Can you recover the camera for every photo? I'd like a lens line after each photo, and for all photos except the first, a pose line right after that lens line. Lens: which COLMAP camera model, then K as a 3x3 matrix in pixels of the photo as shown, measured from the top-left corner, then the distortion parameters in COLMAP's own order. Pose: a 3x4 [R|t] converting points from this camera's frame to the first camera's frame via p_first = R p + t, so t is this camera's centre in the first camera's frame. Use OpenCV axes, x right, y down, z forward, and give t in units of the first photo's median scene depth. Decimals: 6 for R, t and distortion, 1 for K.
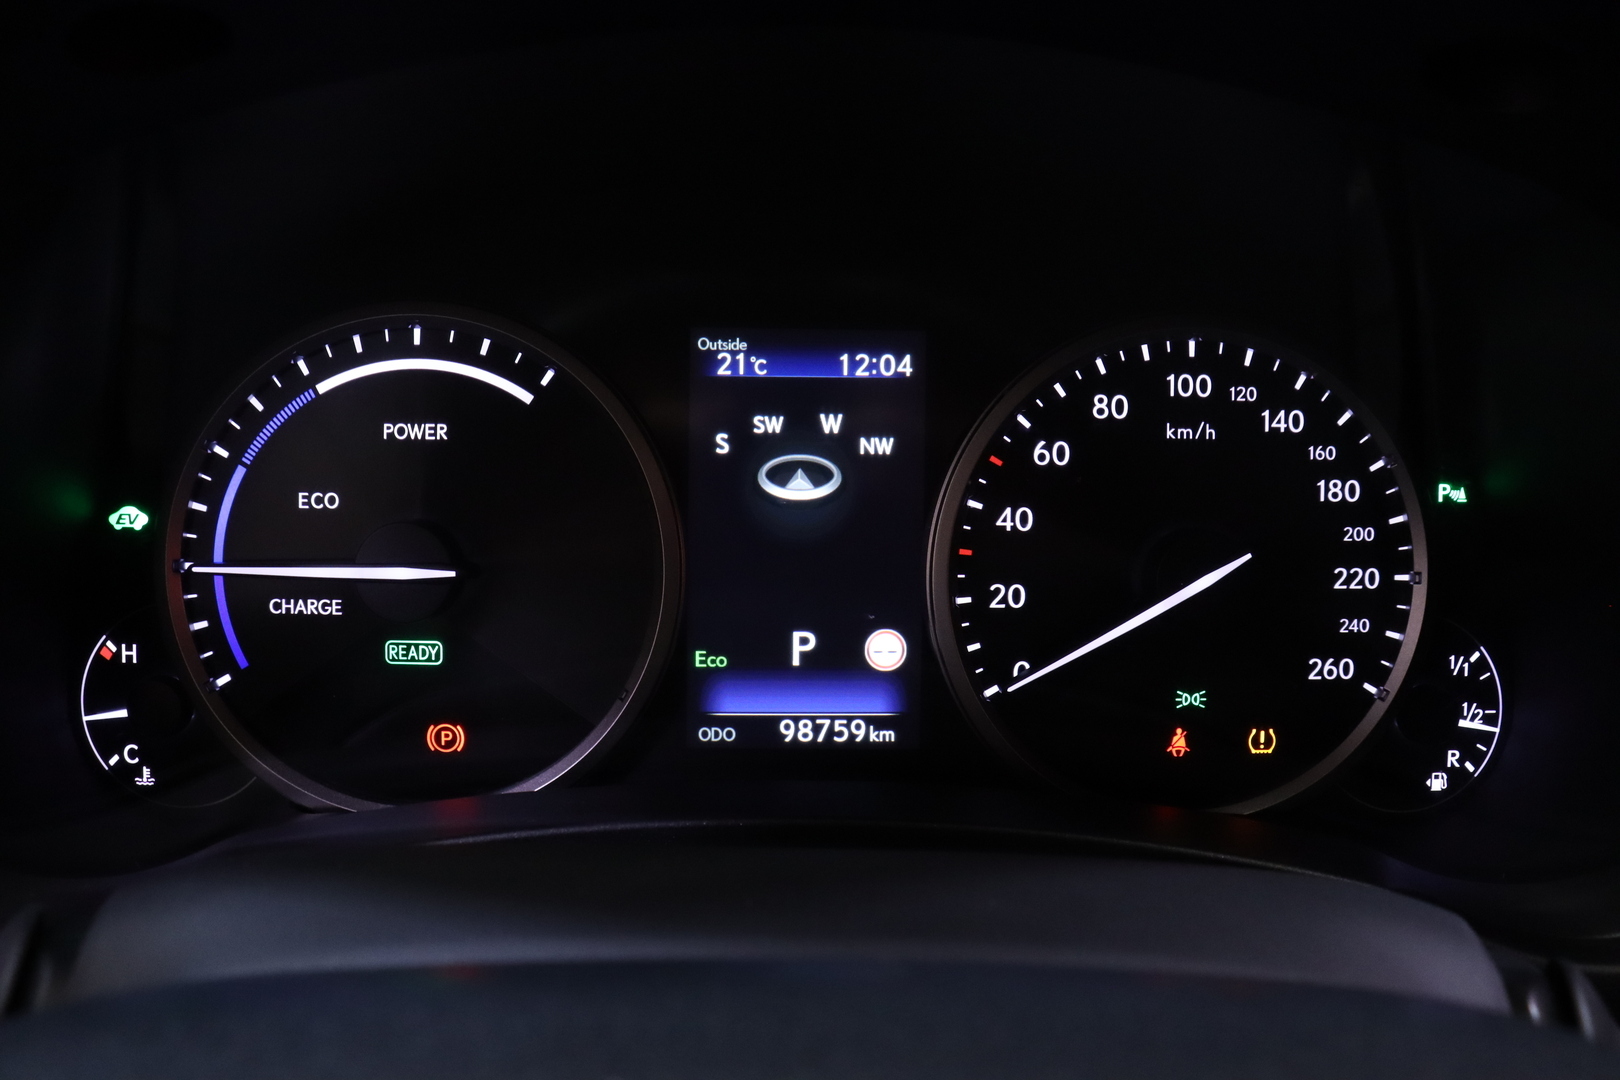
lens RADIAL K [[1266.2, 0, 808.8], [0, 1266.2, 495.3], [0, 0, 1]] dist [-0.195725, 0.152397]
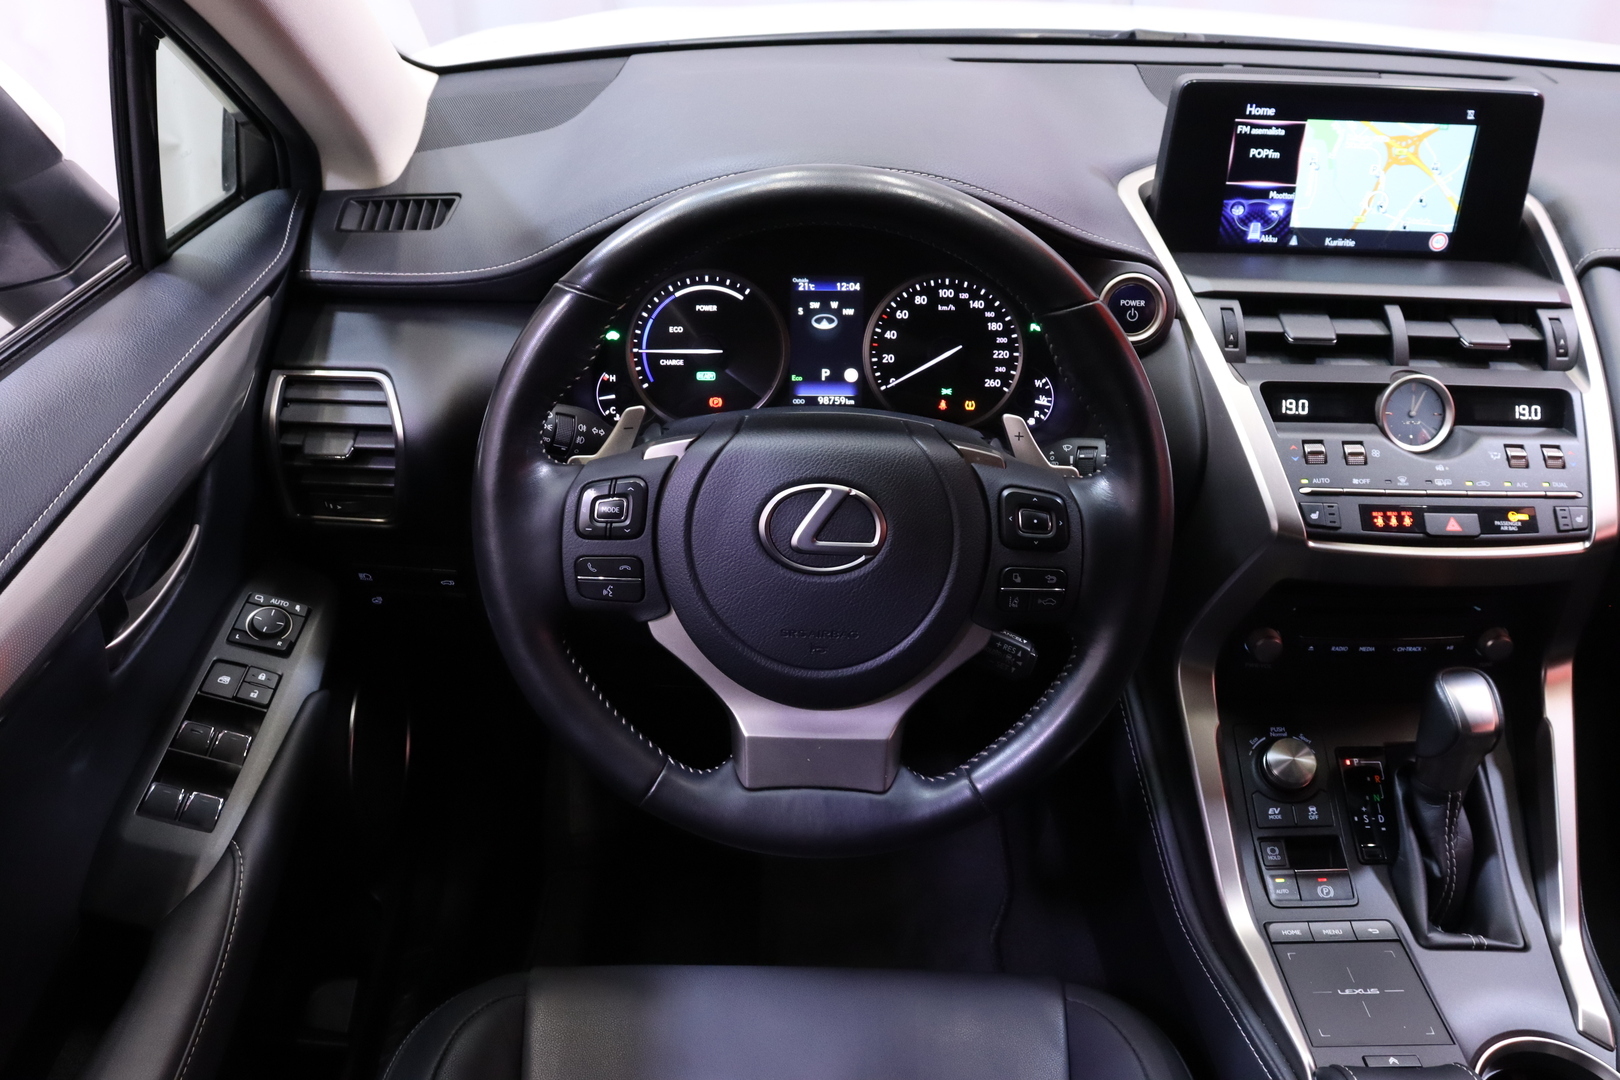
lens RADIAL K [[1266.2, 0, 808.8], [0, 1266.2, 495.3], [0, 0, 1]] dist [-0.195725, 0.152397]
pose [[0.999684, 0.002879, -0.024991, 0.035044], [0.000986, 0.988187, 0.153250, -0.070593], [0.025137, -0.153226, 0.987871, -2.284215]]
